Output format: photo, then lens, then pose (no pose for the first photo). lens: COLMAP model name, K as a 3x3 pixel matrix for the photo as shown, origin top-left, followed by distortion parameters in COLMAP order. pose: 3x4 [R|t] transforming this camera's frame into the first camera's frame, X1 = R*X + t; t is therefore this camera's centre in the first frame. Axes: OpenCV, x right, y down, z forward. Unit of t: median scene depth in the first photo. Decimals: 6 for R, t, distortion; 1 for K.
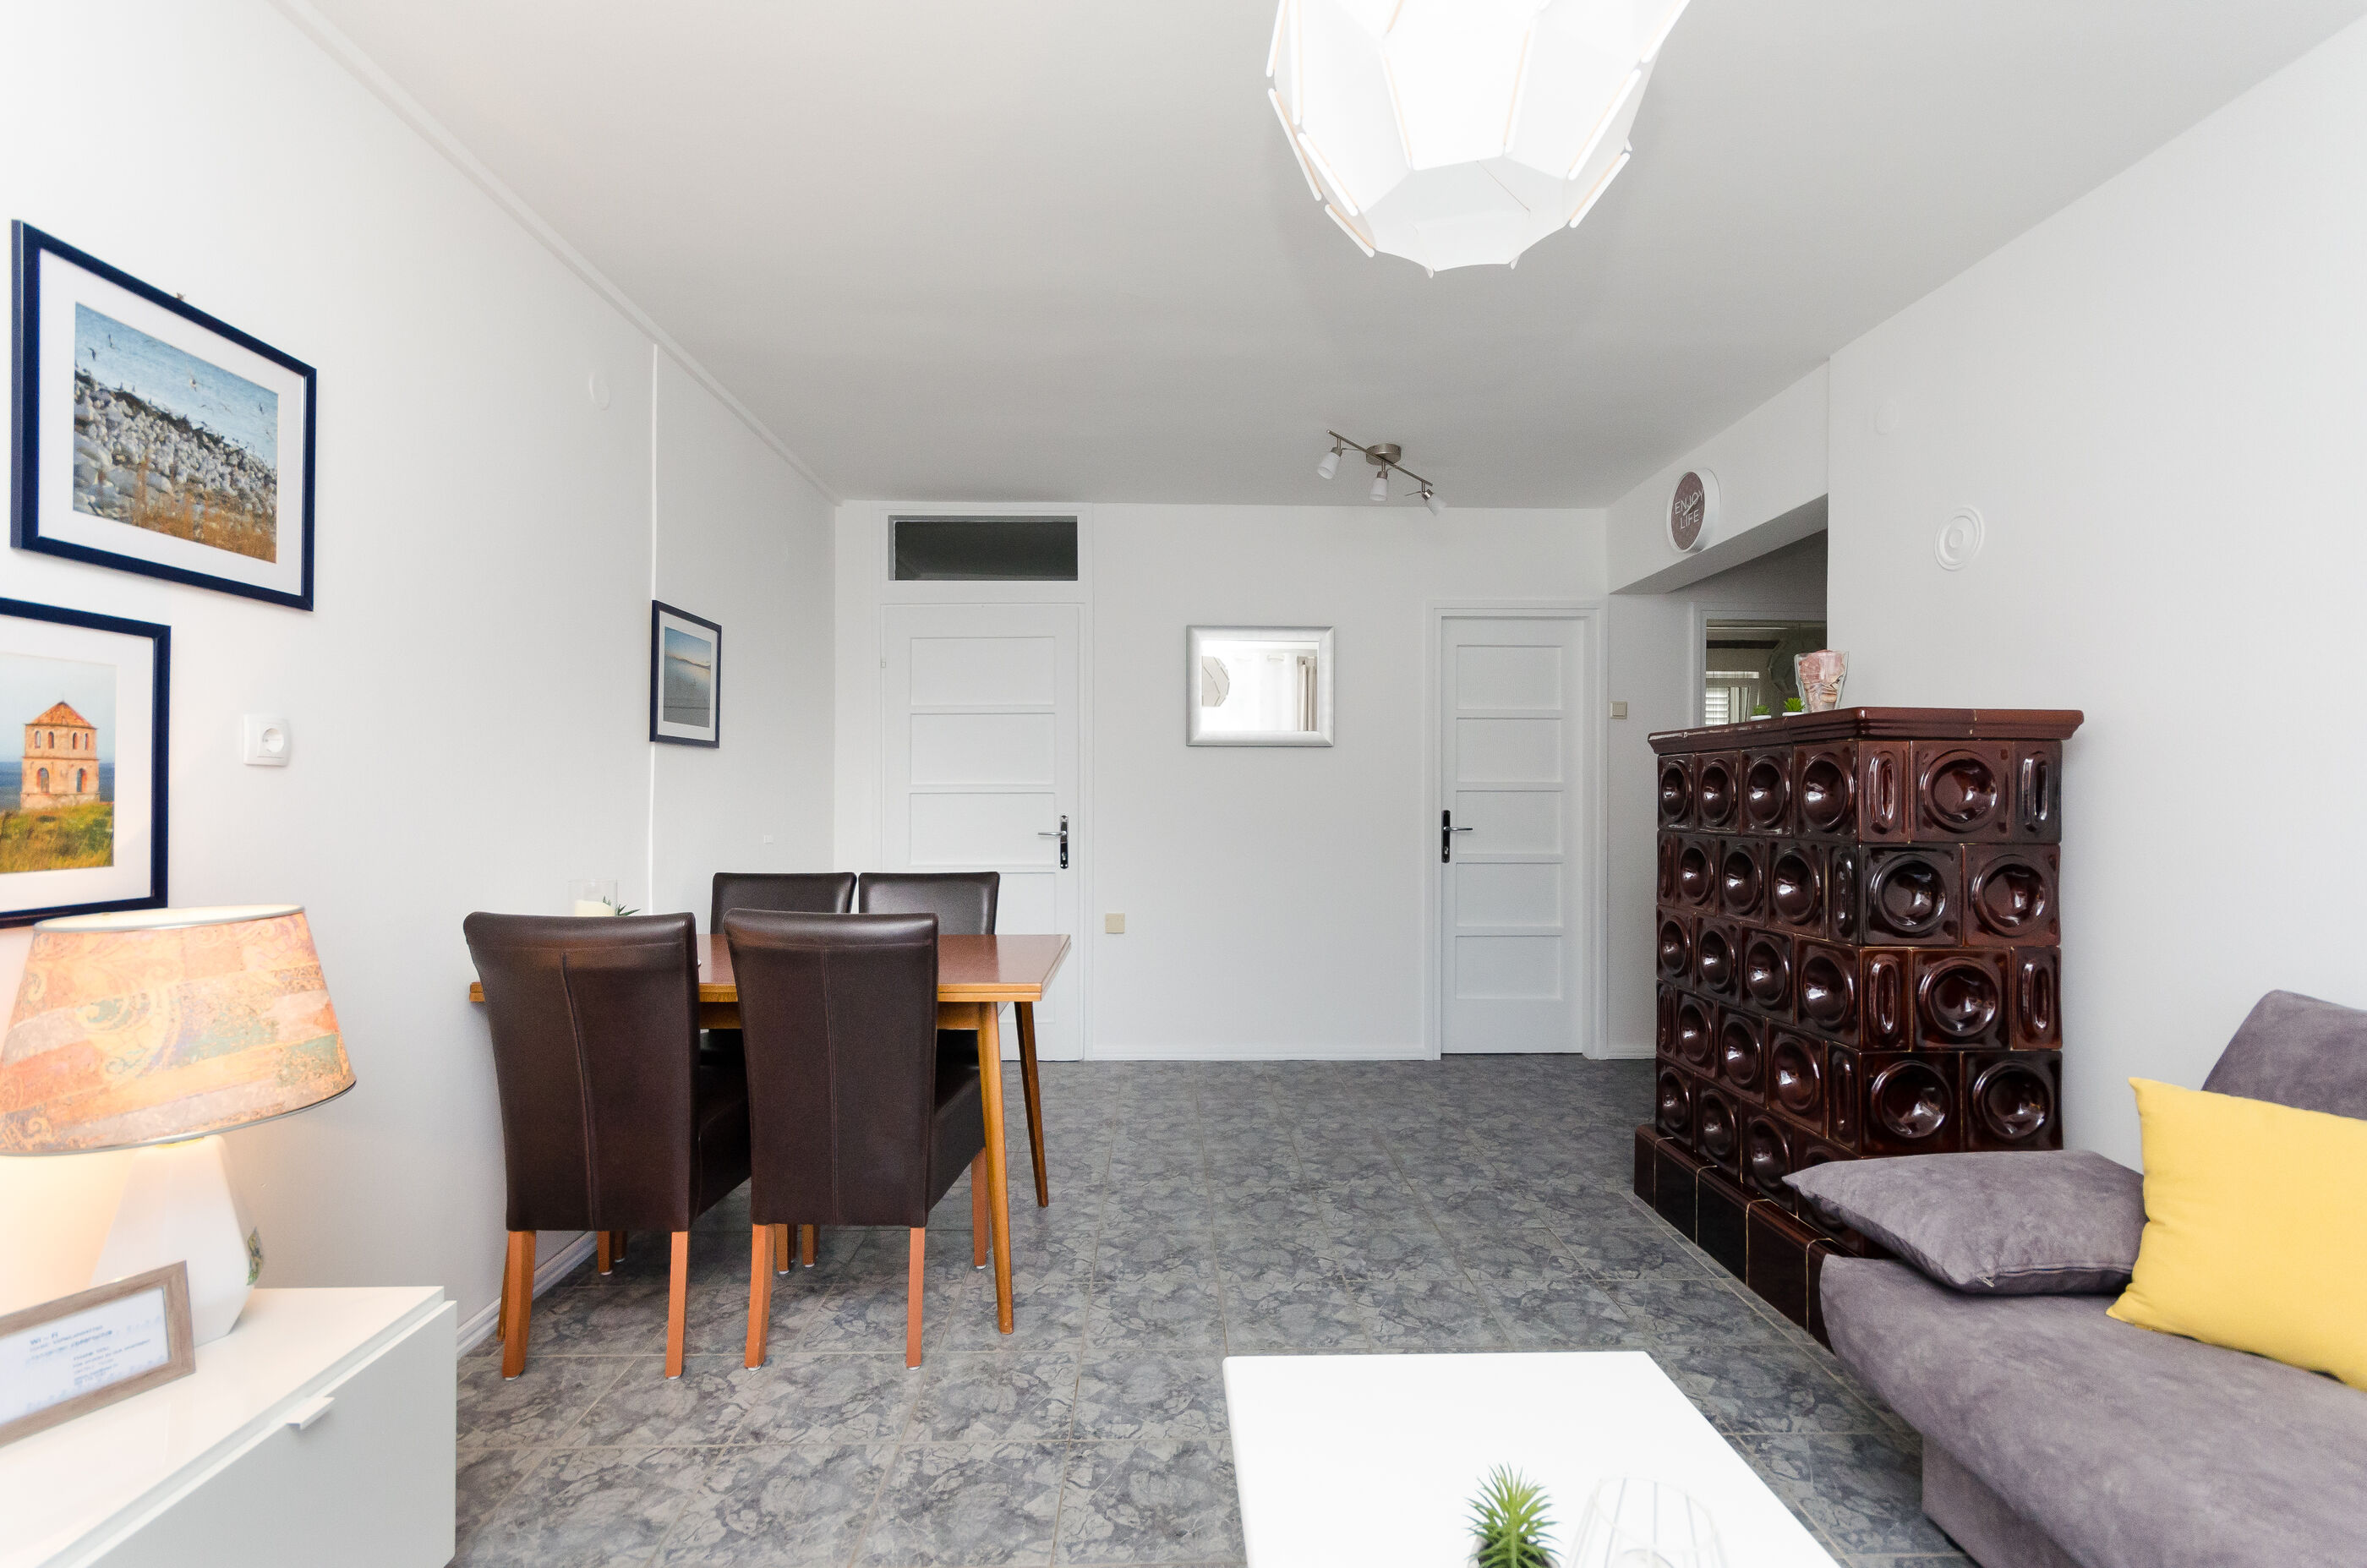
lens RADIAL K [[1026.7, 0, 1195.8], [0, 1026.7, 797.6], [0, 0, 1]] dist [-0.001445, 0.001381]
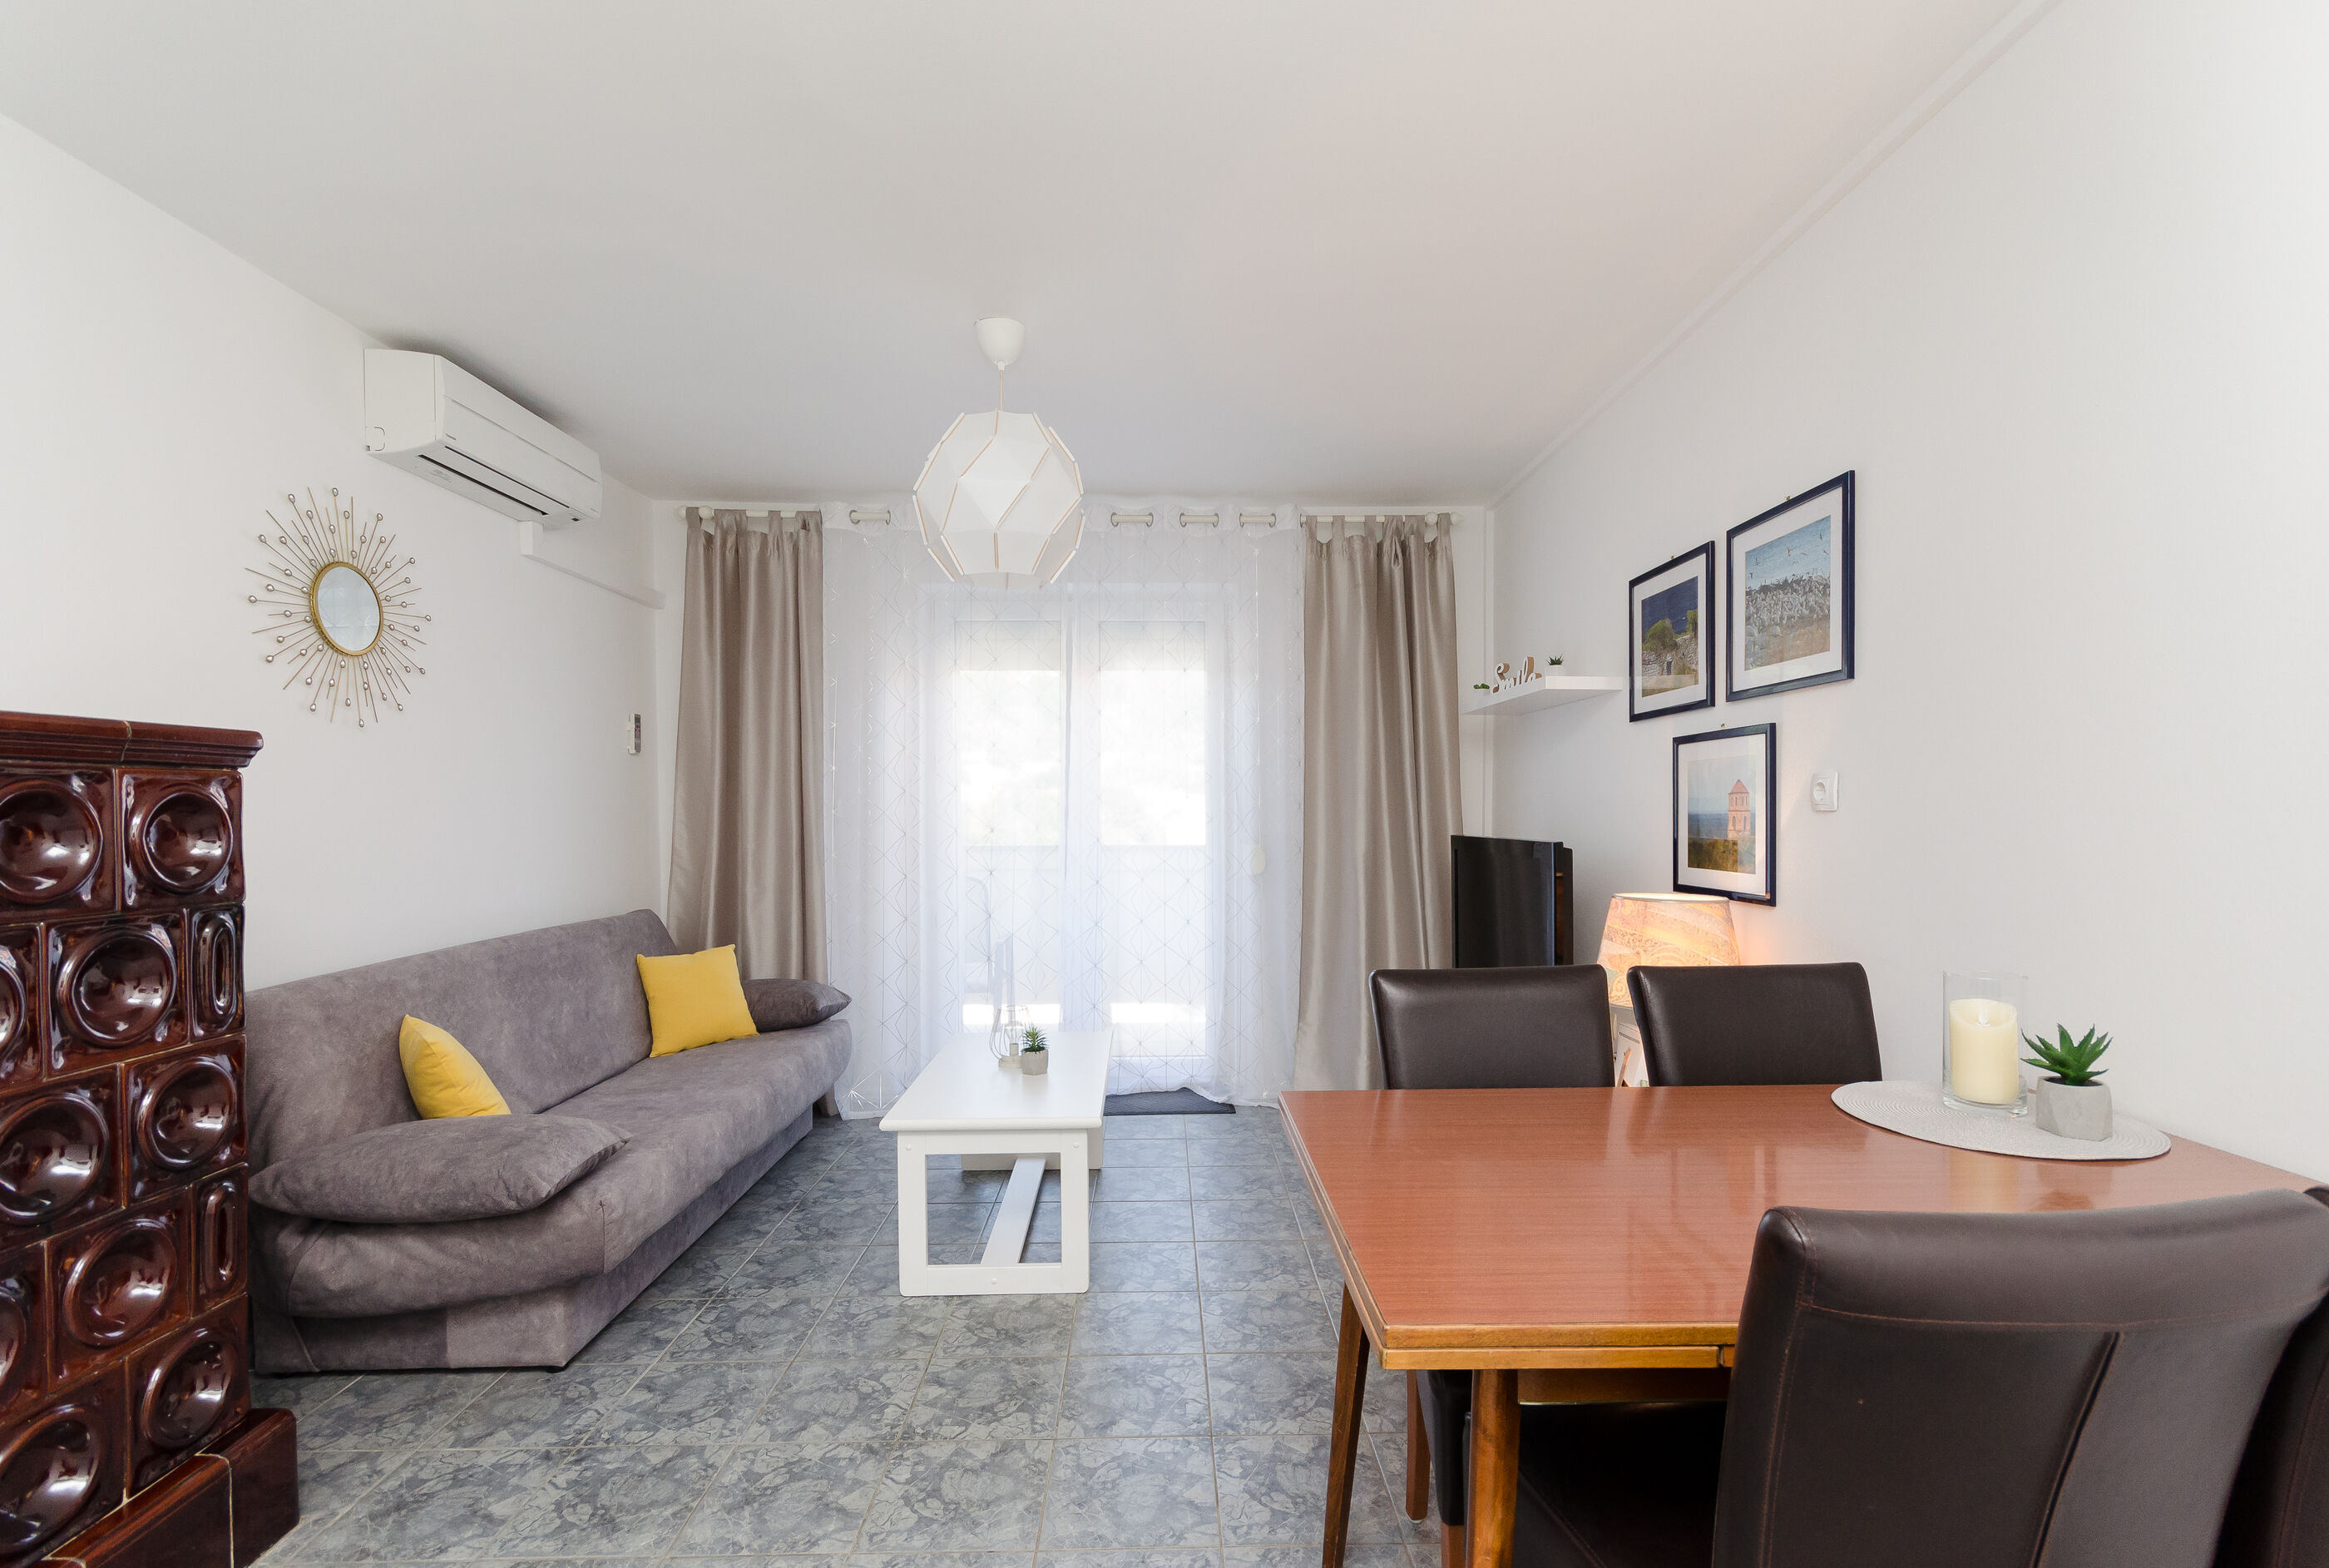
lens RADIAL K [[1063.7, 0, 1180.4], [0, 1063.7, 821.3], [0, 0, 1]] dist [0.003373, -0.000246]
pose [[-0.999938, 0.000263, 0.011144, -0.090811], [0.000392, 0.999933, 0.011532, -0.027105], [-0.011140, 0.011536, -0.999871, 1.857815]]
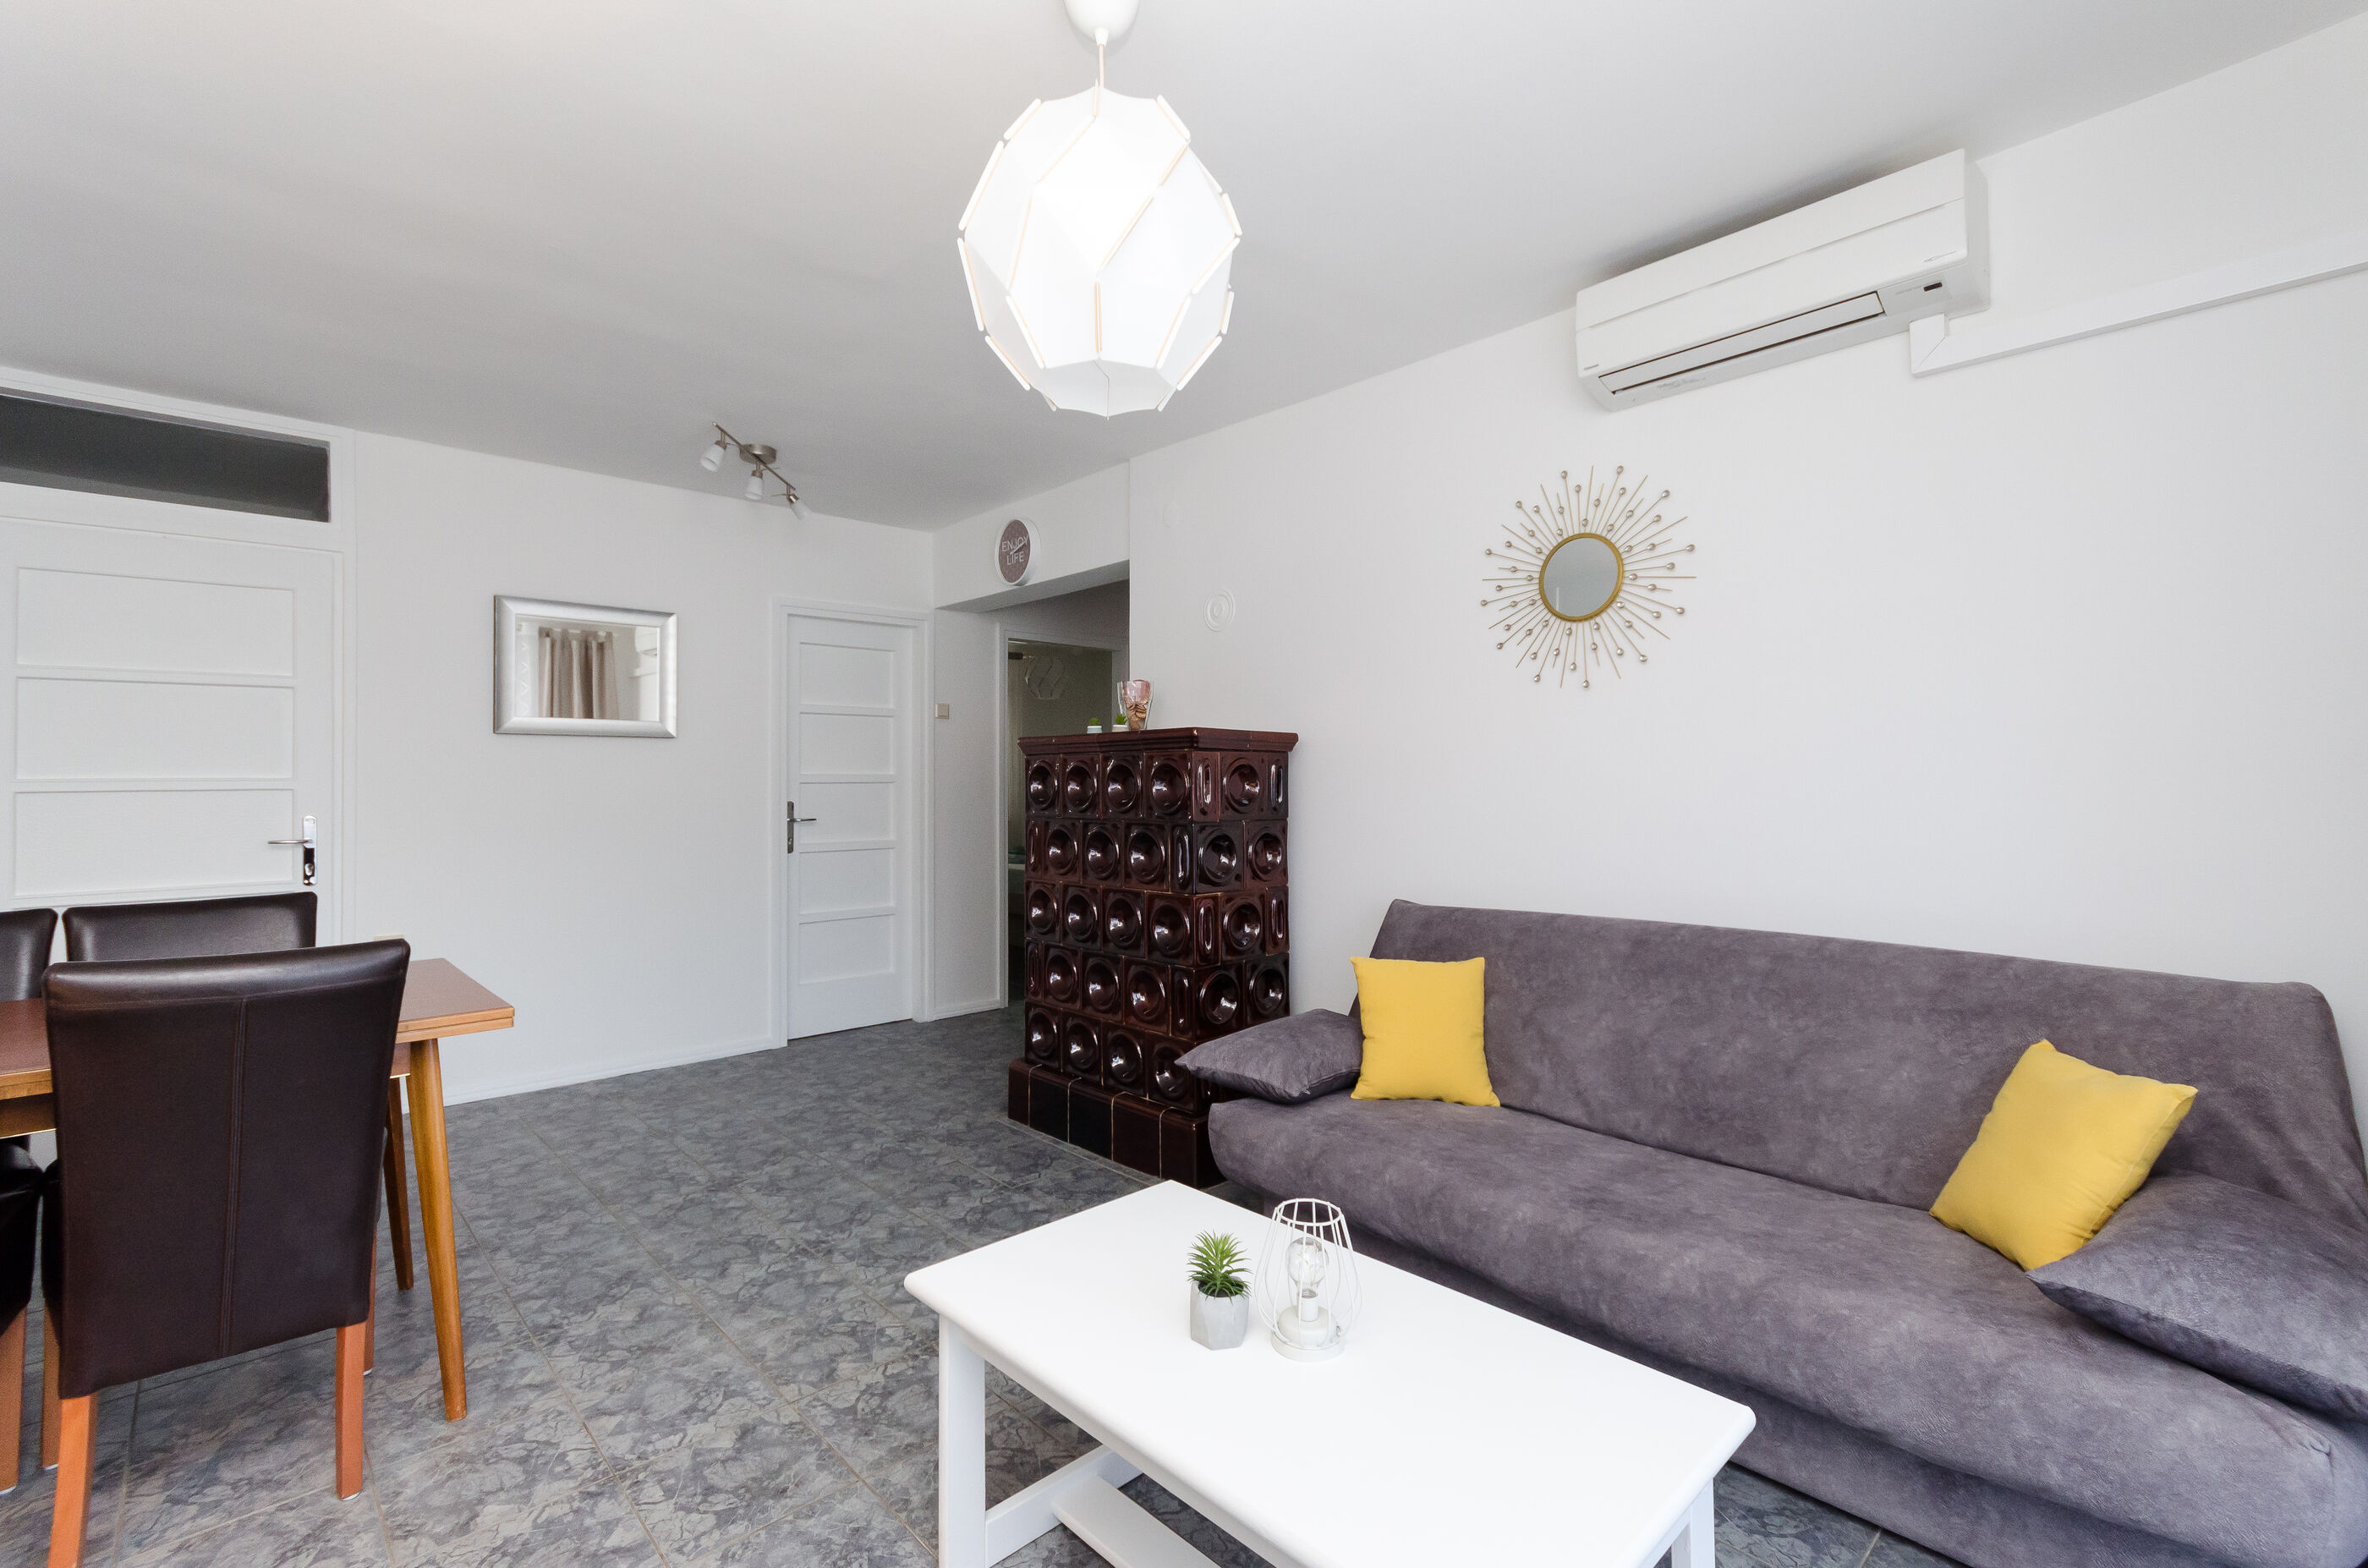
lens RADIAL K [[1027.2, 0, 1176.6], [0, 1027.2, 770.7], [0, 0, 1]] dist [-0.001445, 0.001381]
pose [[0.753667, 0.000443, 0.657256, -0.315018], [0.007512, 0.999929, -0.009287, -0.014645], [-0.657213, 0.011937, 0.753610, -0.064232]]
